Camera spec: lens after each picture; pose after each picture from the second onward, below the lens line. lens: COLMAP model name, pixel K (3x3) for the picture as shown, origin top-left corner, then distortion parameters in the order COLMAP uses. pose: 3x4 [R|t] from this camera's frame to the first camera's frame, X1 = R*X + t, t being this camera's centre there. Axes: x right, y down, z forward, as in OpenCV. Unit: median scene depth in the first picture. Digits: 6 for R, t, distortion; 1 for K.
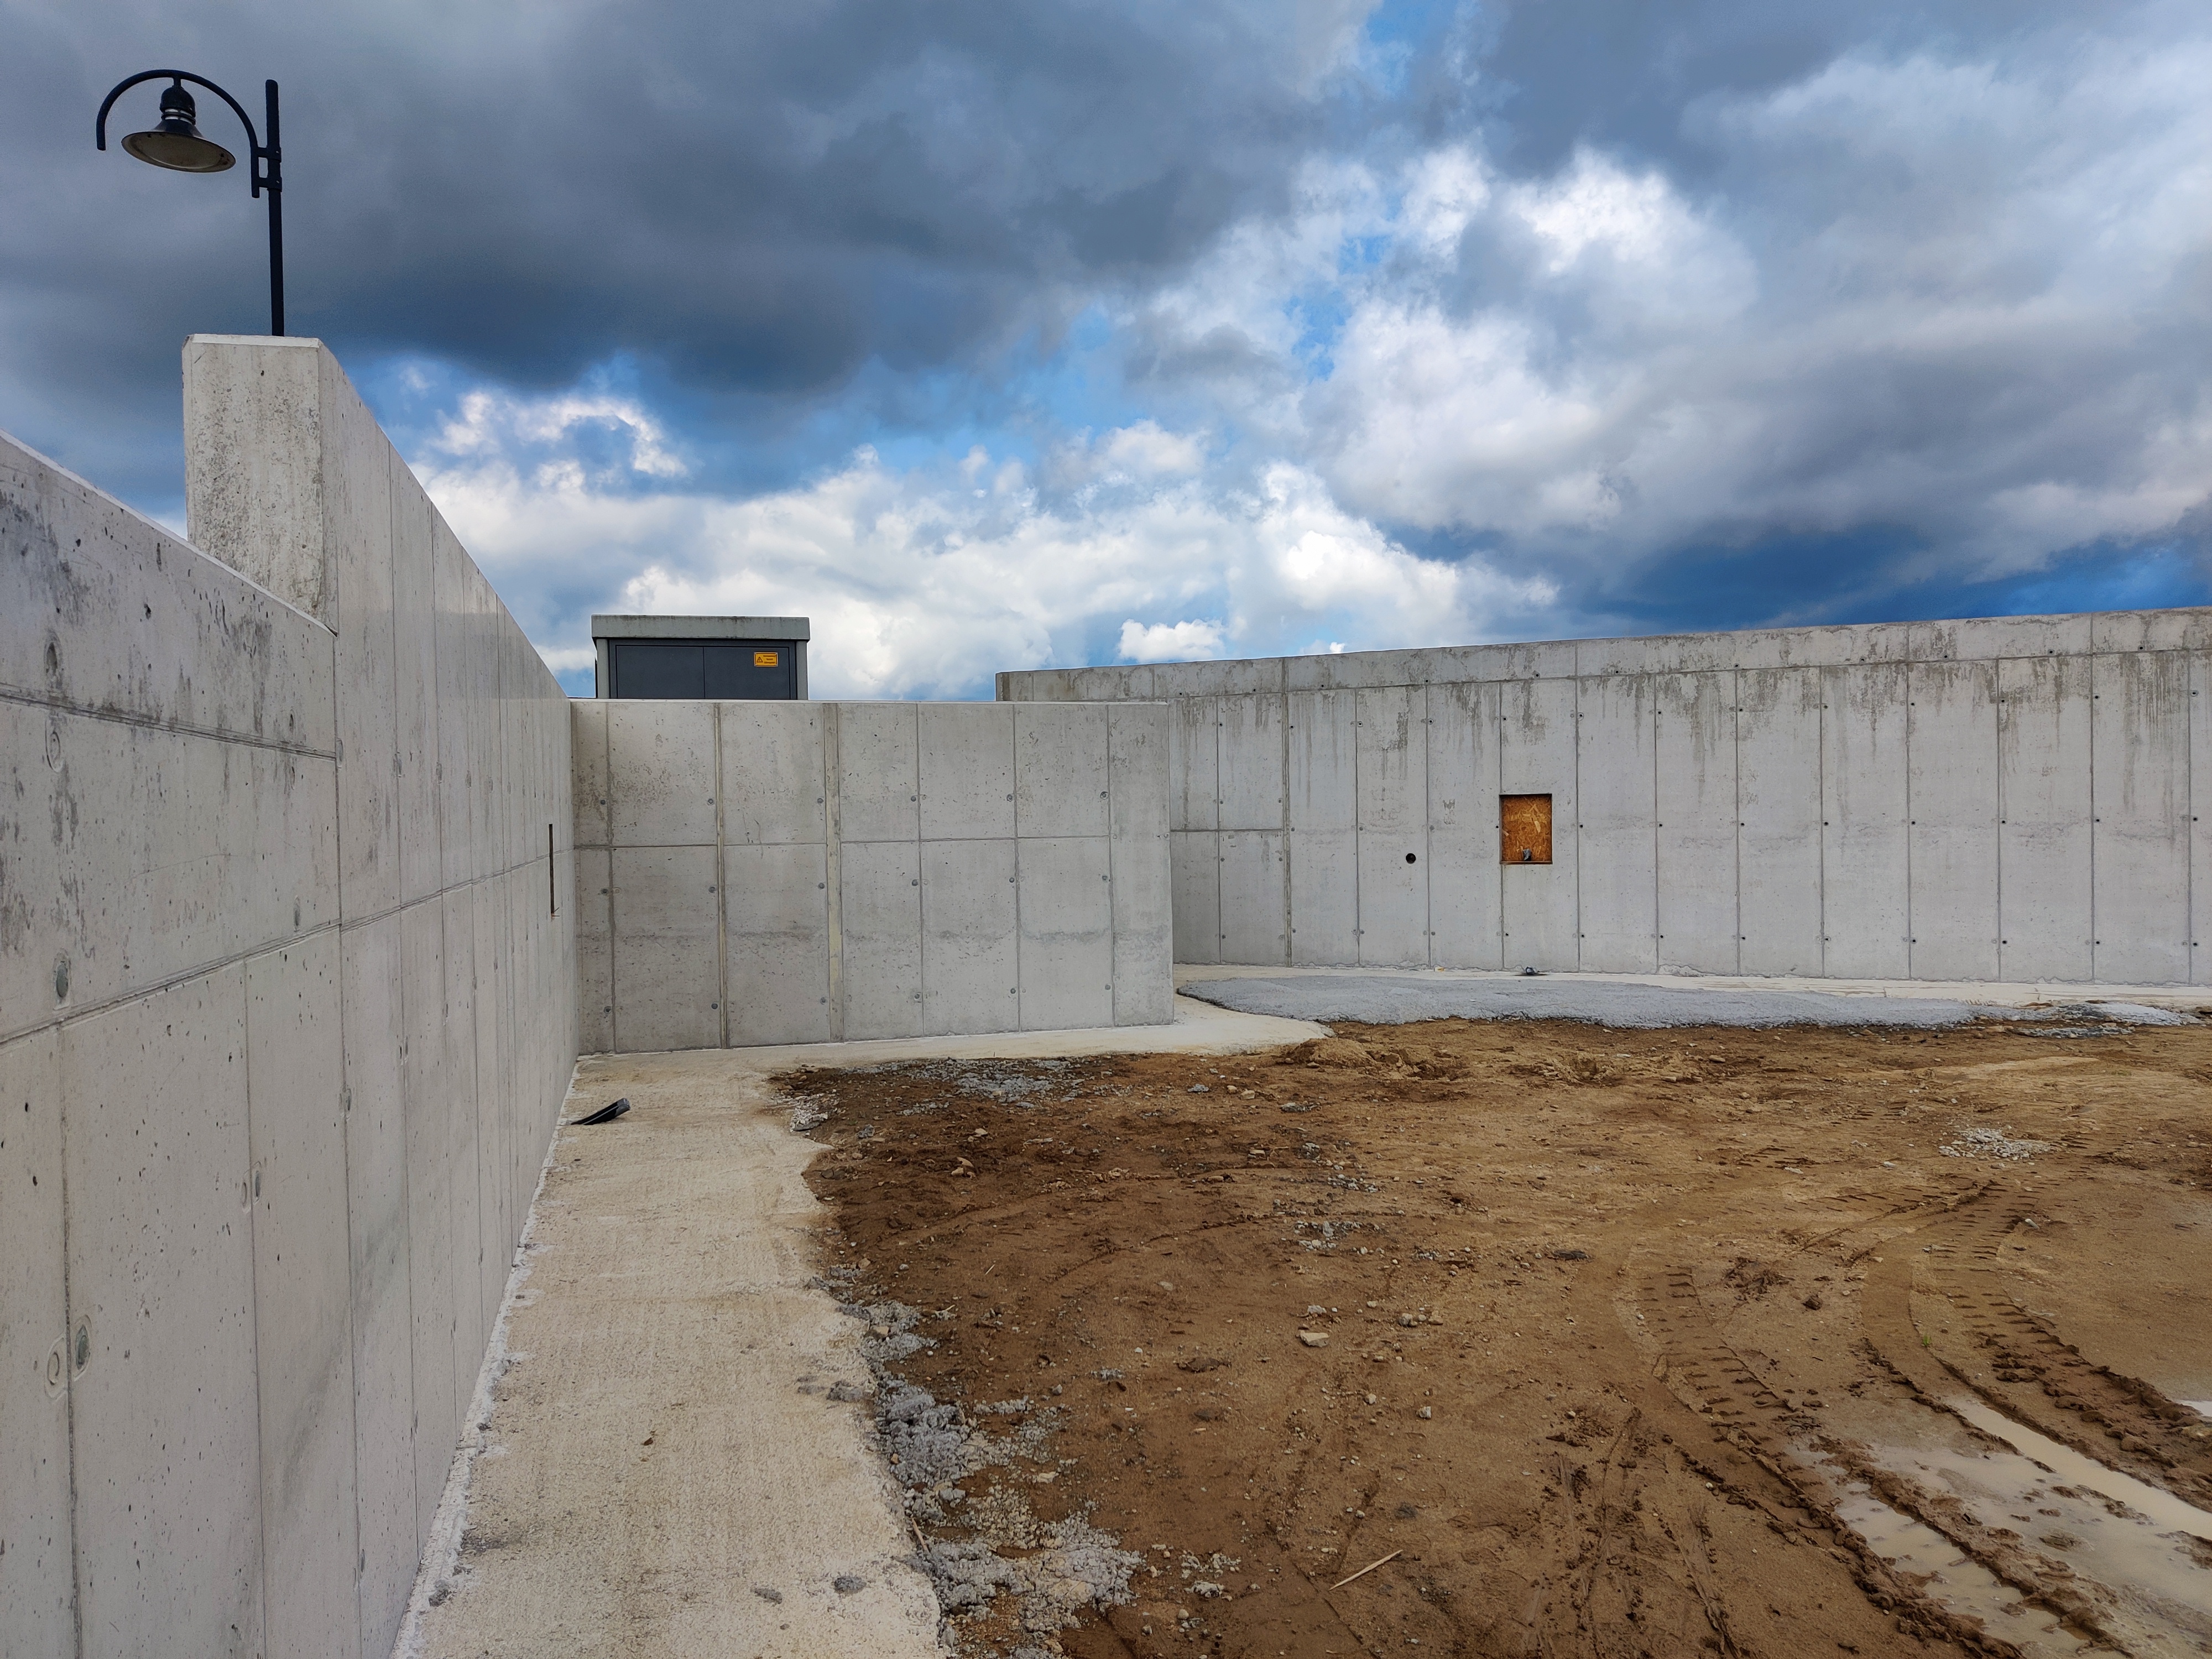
lens RADIAL K [[1658.8, 0, 1106.0], [0, 1658.8, 829.5], [0, 0, 1]] dist [0.041672, -0.067047]
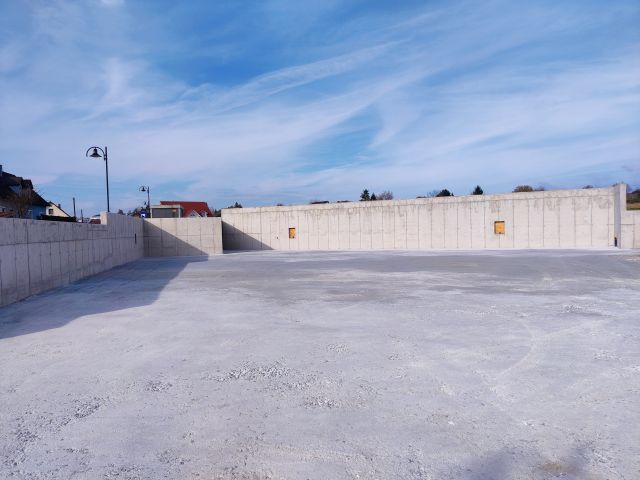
lens RADIAL K [[477.3, 0, 323.6], [0, 477.3, 246.4], [0, 0, 1]] dist [0.044551, -0.084044]
pose [[0.998527, -0.008740, -0.053549, 0.524773], [0.009979, 0.999688, 0.022909, 0.011290], [0.053332, -0.023409, 0.998302, -0.997418]]
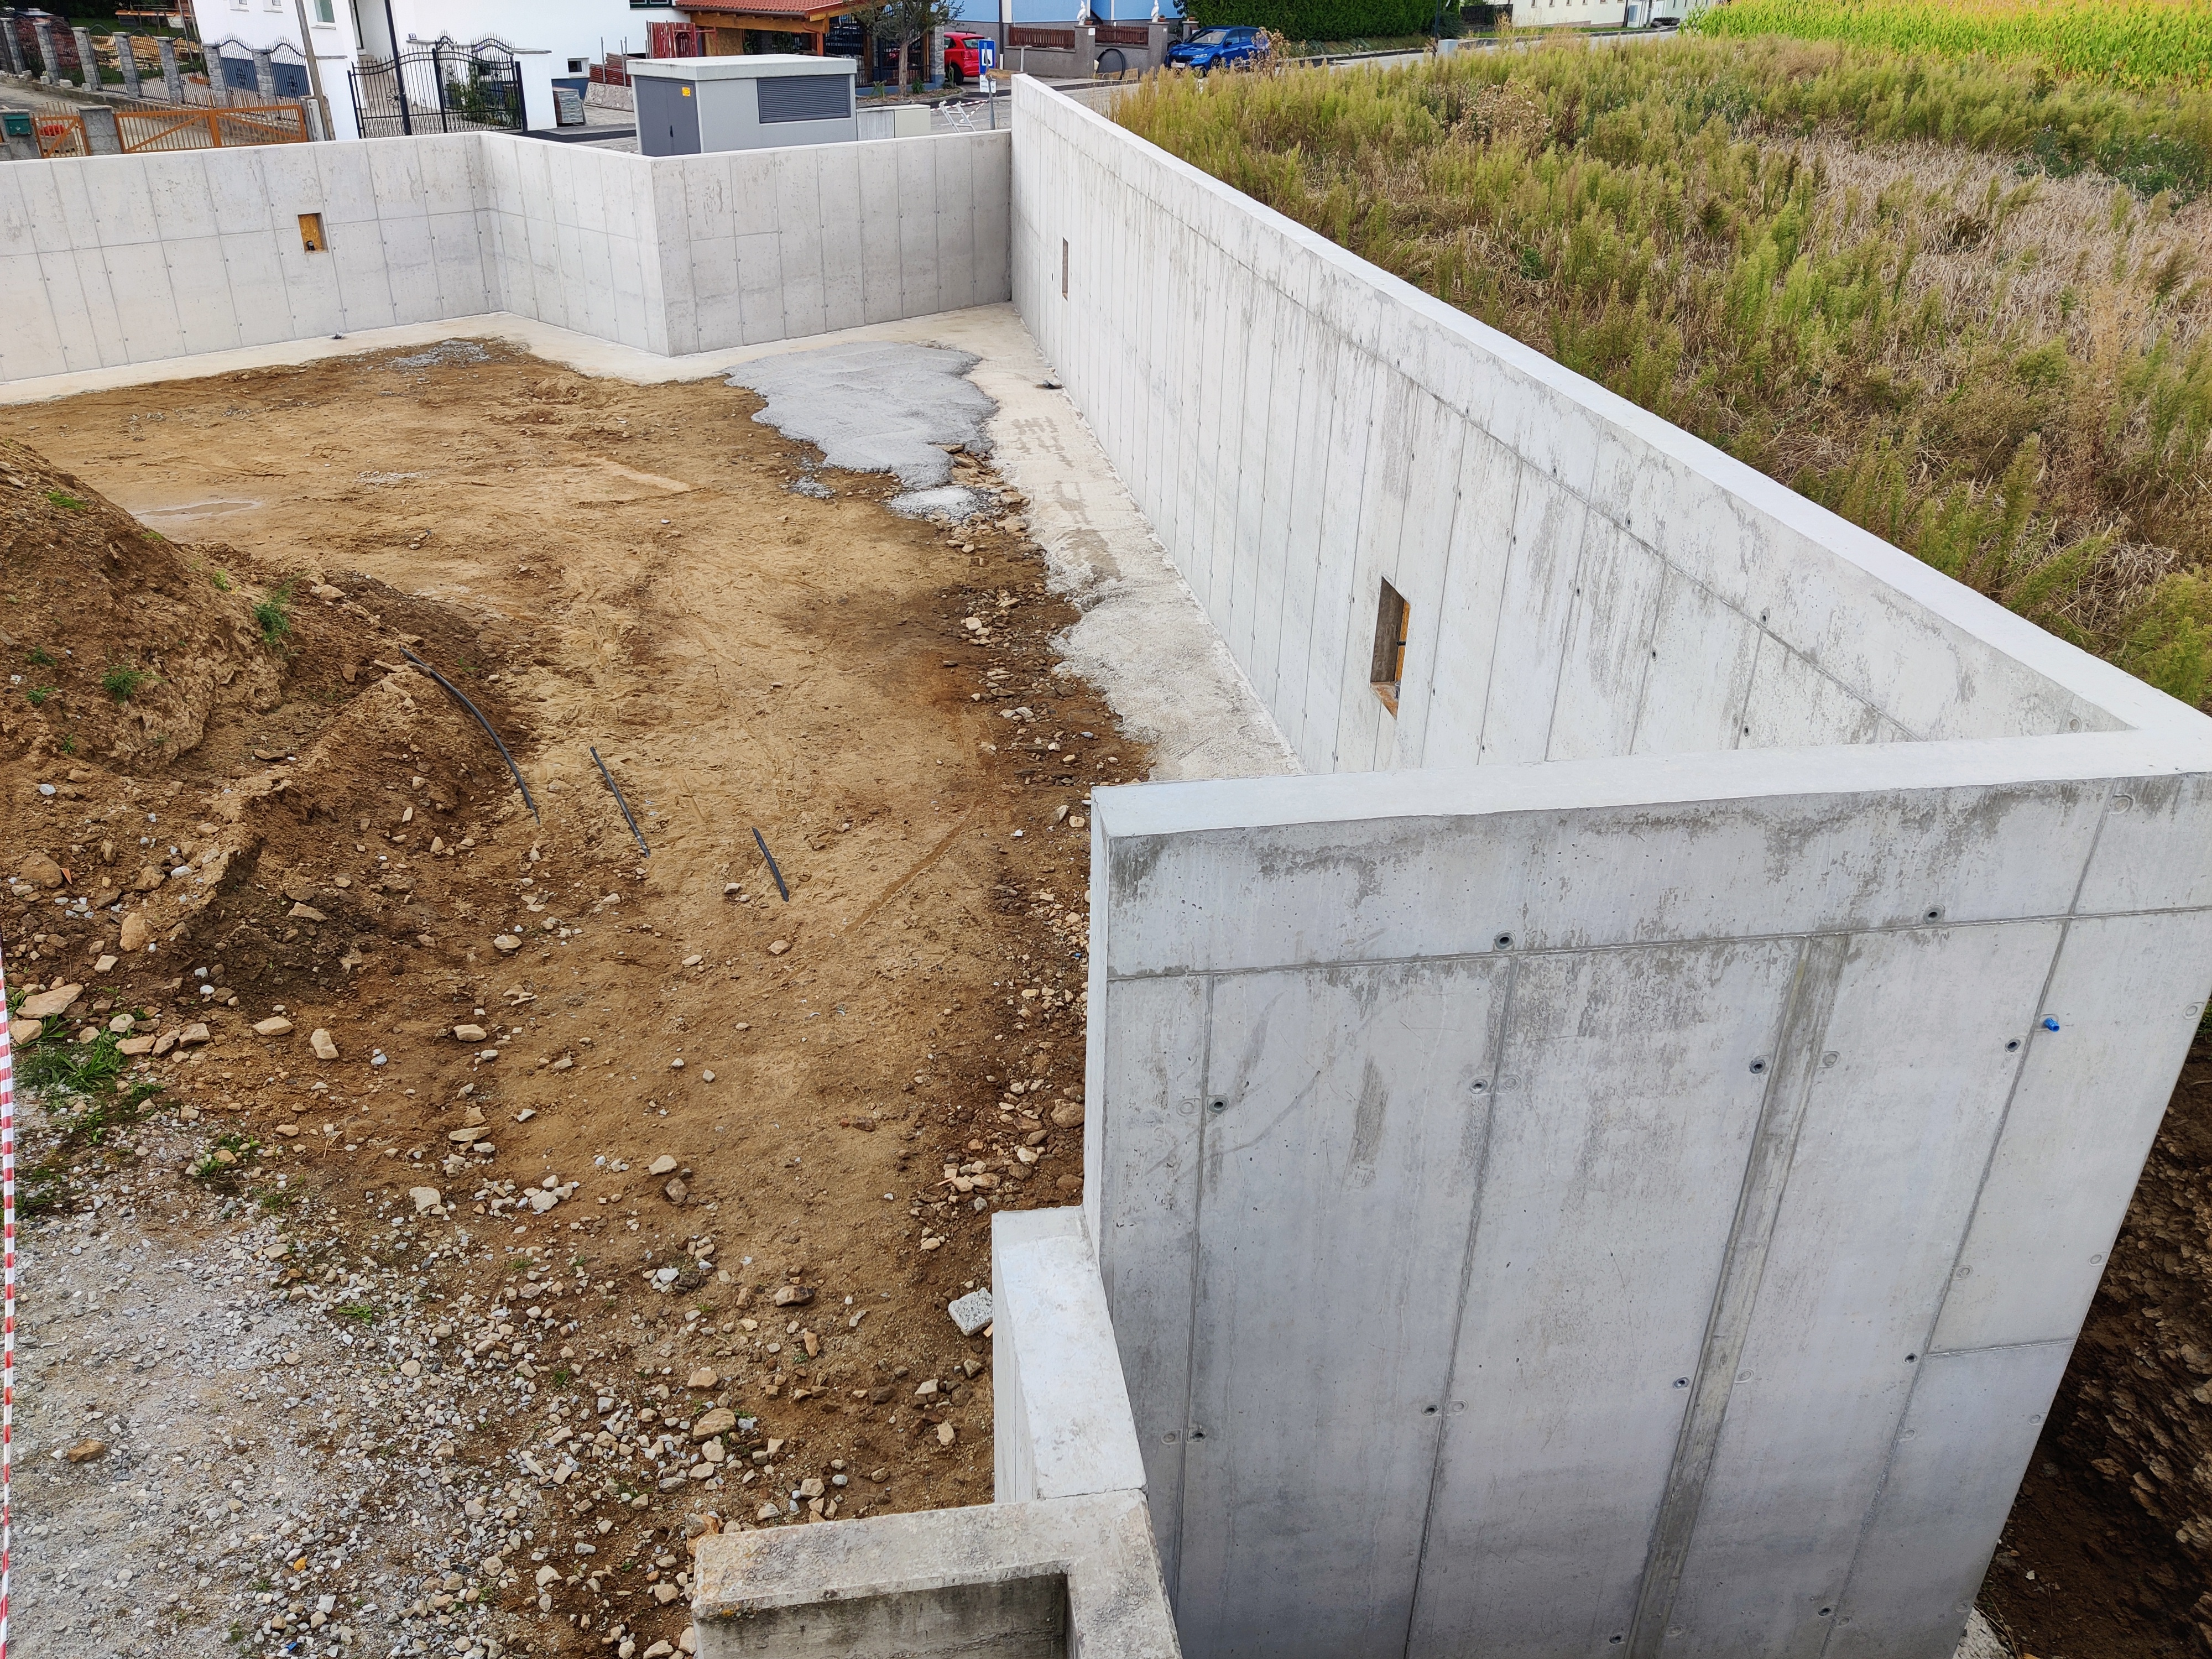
lens RADIAL K [[1690.3, 0, 1117.0], [0, 1690.3, 863.2], [0, 0, 1]] dist [0.043463, -0.118645]
pose [[0.520347, 0.428152, -0.738867, 1.518572], [-0.036400, 0.875564, 0.481729, -0.243446], [0.853179, -0.223771, 0.471182, 0.363403]]
